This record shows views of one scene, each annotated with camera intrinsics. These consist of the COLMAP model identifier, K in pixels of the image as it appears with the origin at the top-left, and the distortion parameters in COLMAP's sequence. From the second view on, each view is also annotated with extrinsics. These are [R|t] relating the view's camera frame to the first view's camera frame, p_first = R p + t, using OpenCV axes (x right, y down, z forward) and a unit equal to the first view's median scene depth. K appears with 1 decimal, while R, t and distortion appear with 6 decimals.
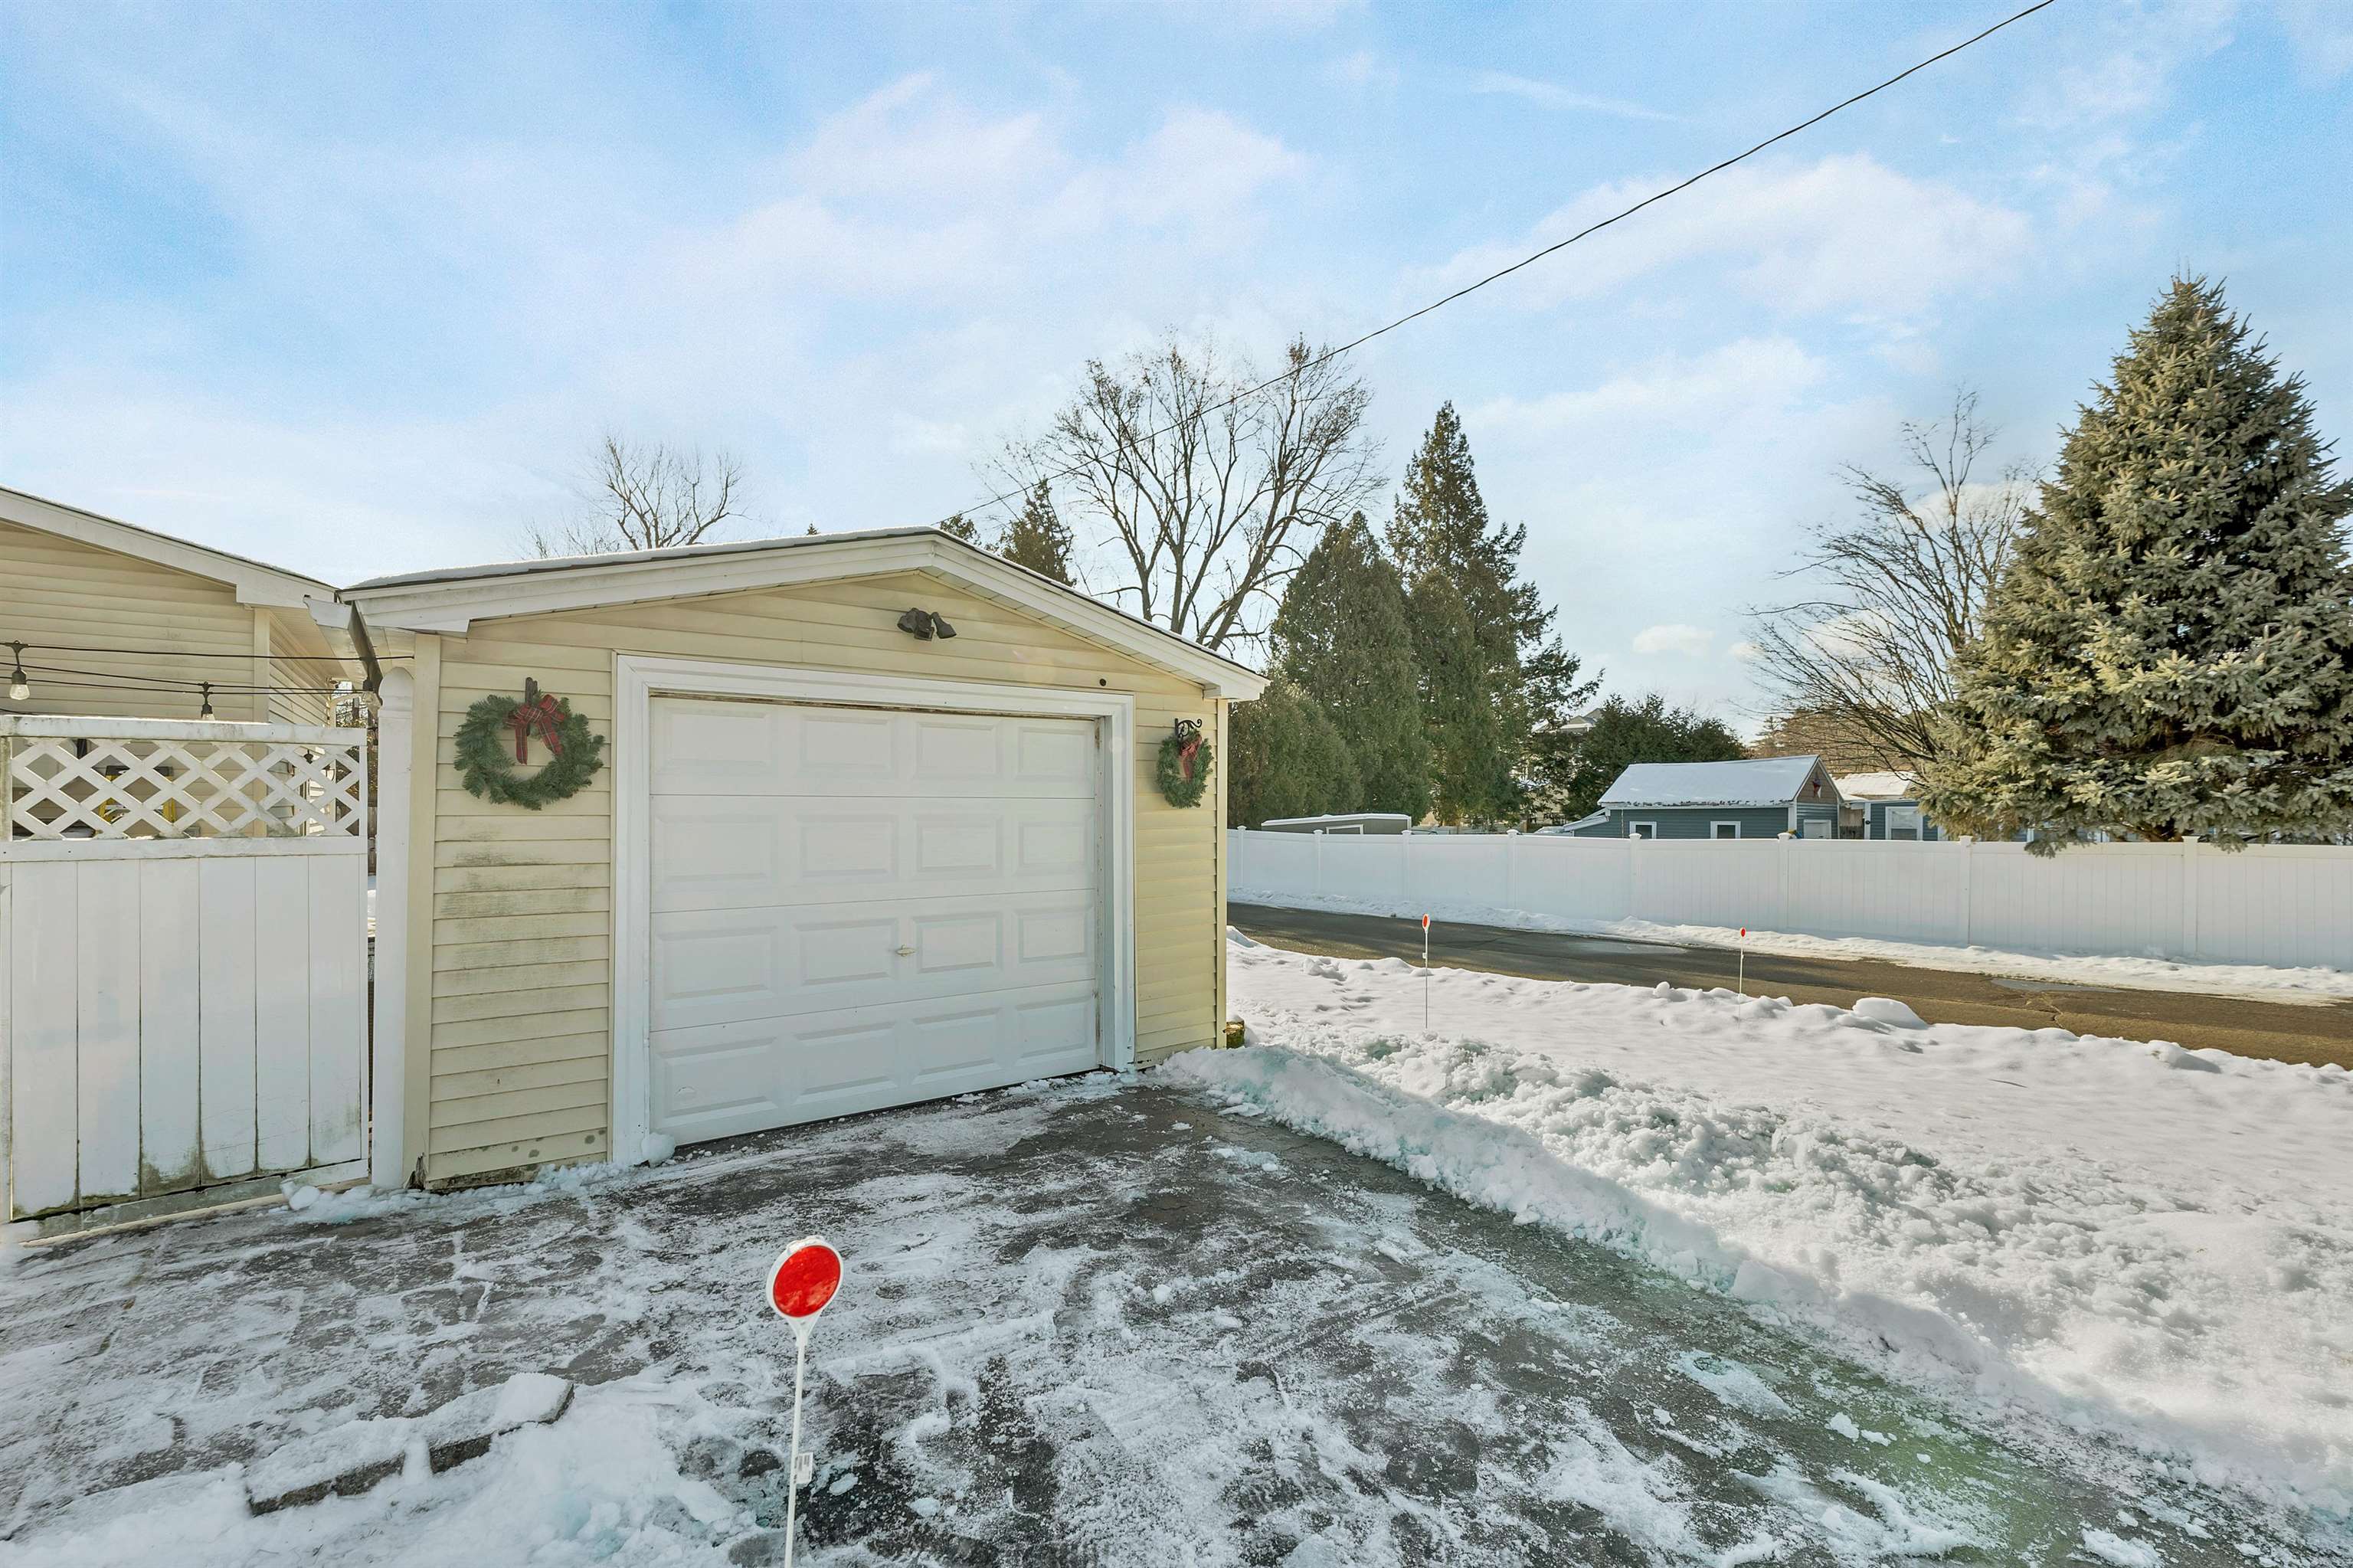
lens RADIAL K [[951.7, 0, 1173.0], [0, 951.7, 814.9], [0, 0, 1]] dist [0.001666, 0.000041]
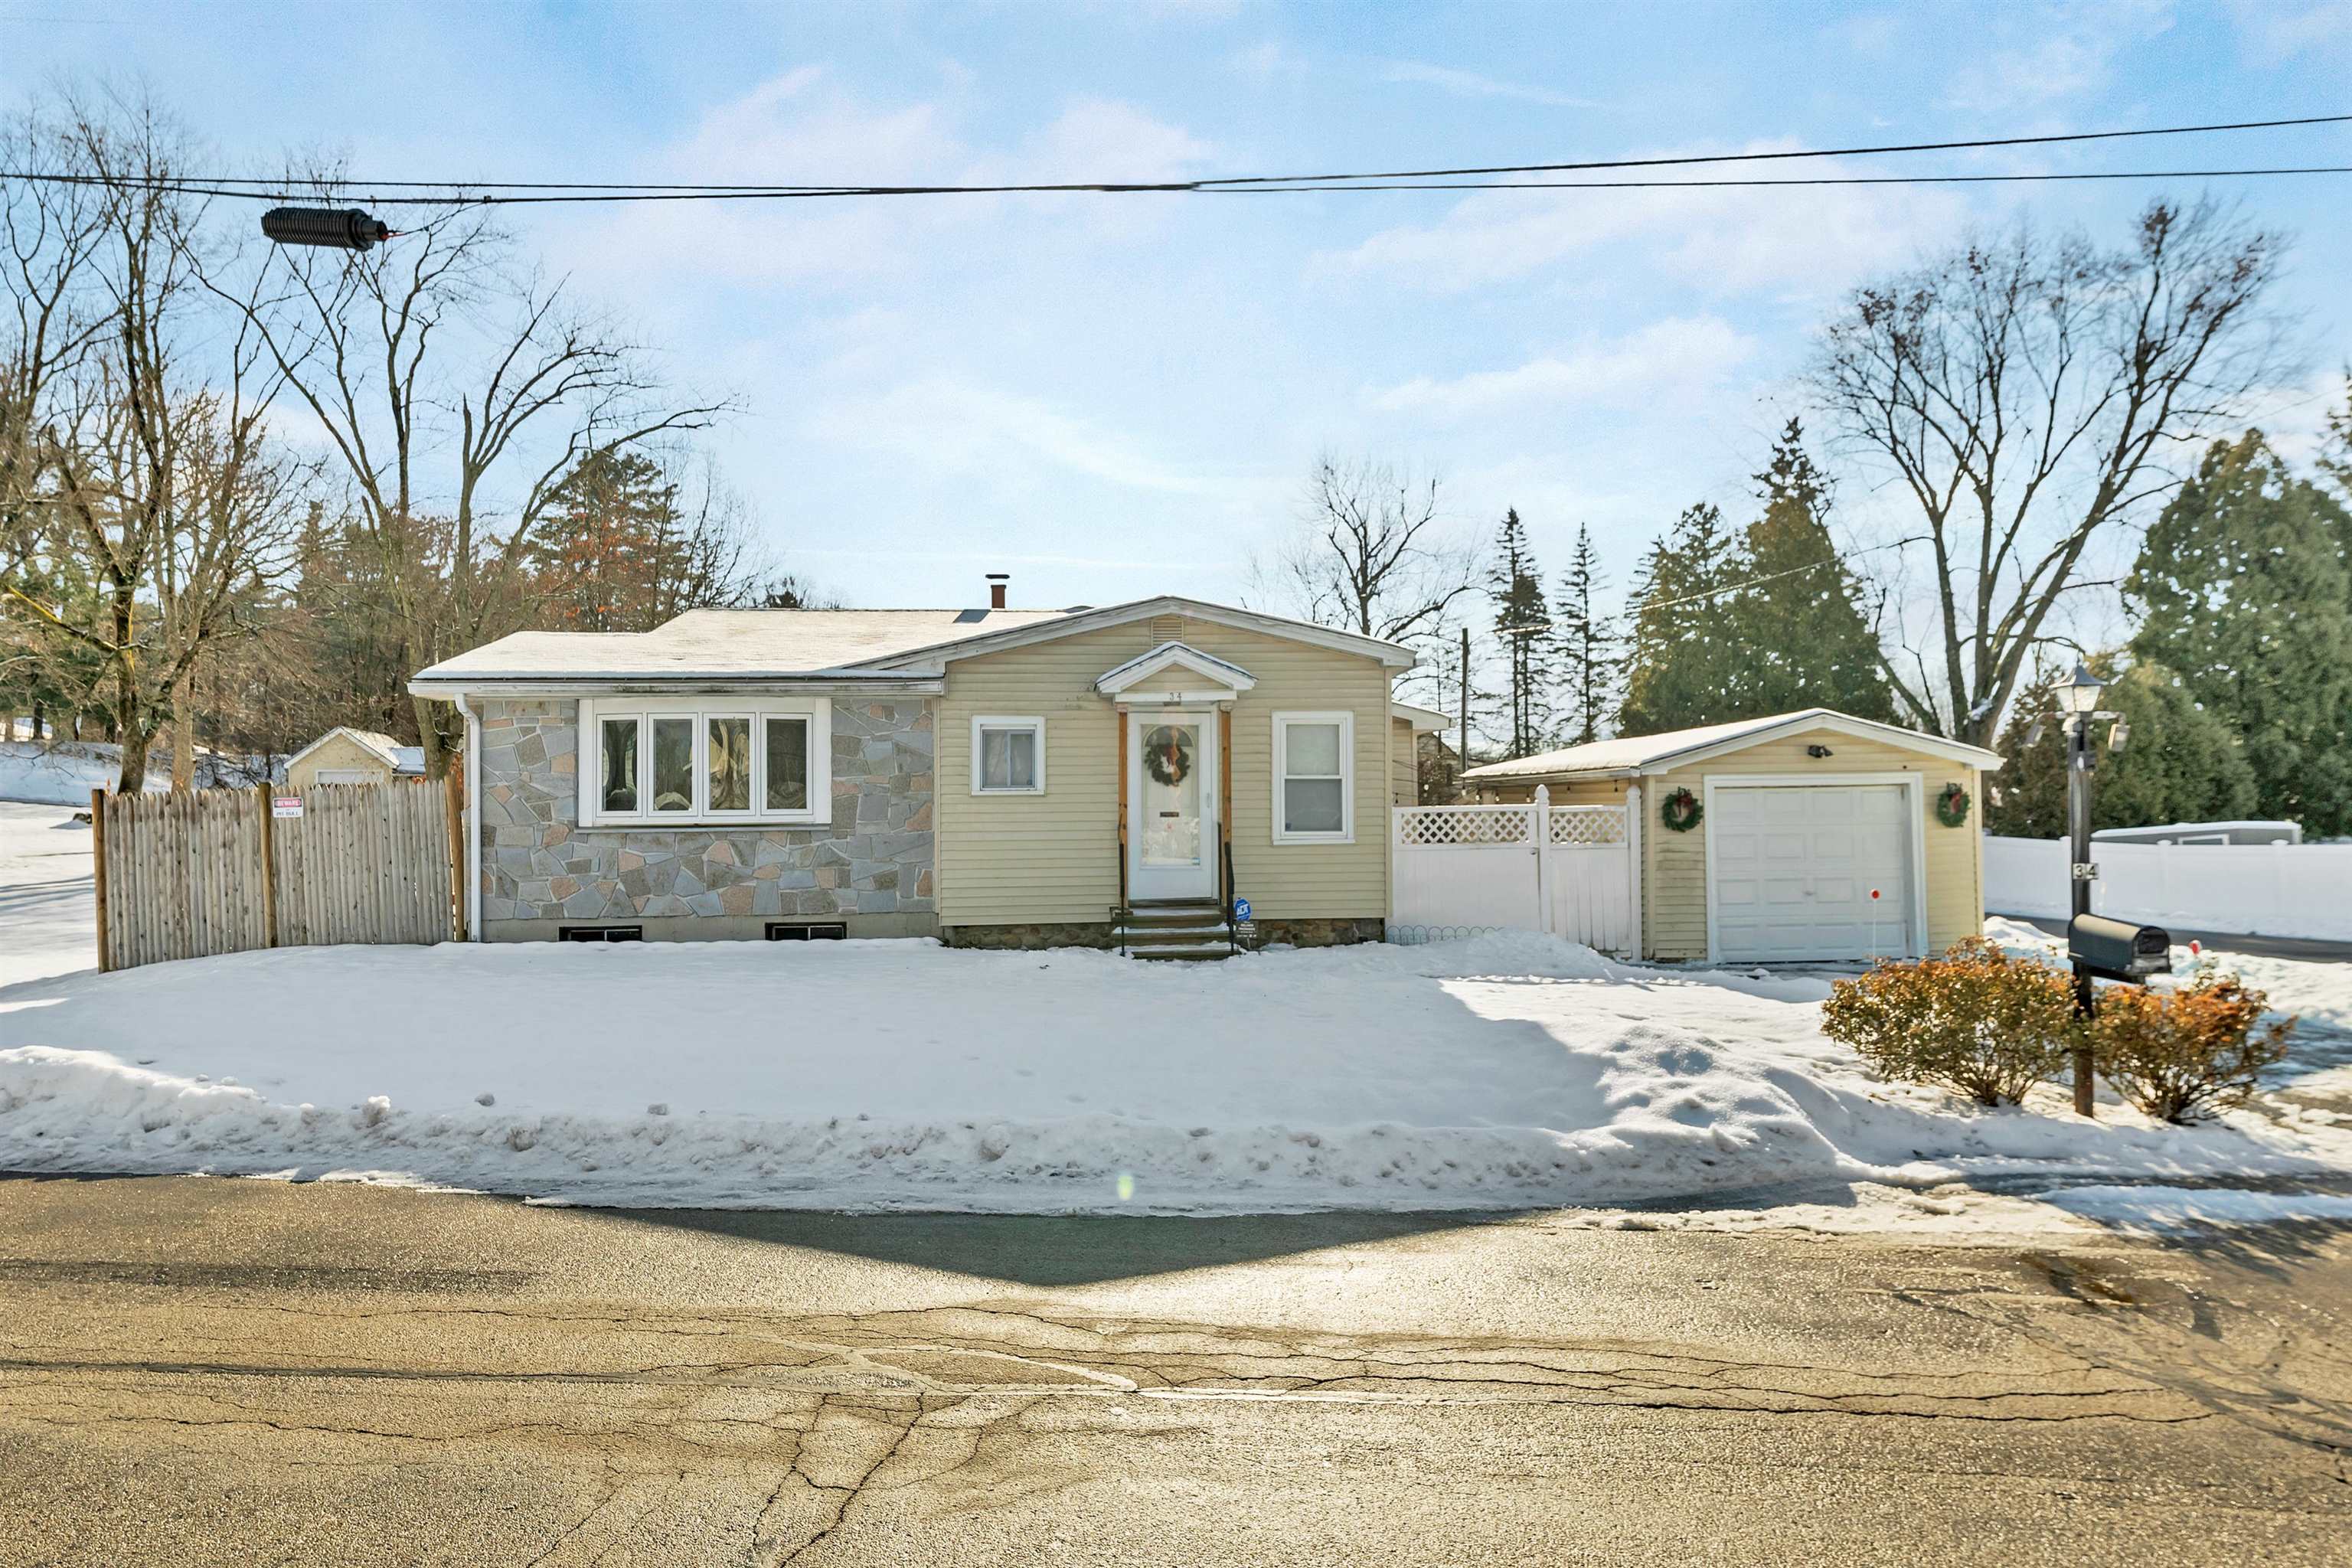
lens RADIAL K [[1314.1, 0, 1176.0], [0, 1314.1, 784.0], [0, 0, 1]] dist [-0.003916, -0.000376]
pose [[0.844475, -0.027964, -0.534865, 0.014633], [0.011150, 0.999338, -0.034644, -0.002989], [0.535479, 0.023292, 0.844227, -0.293477]]
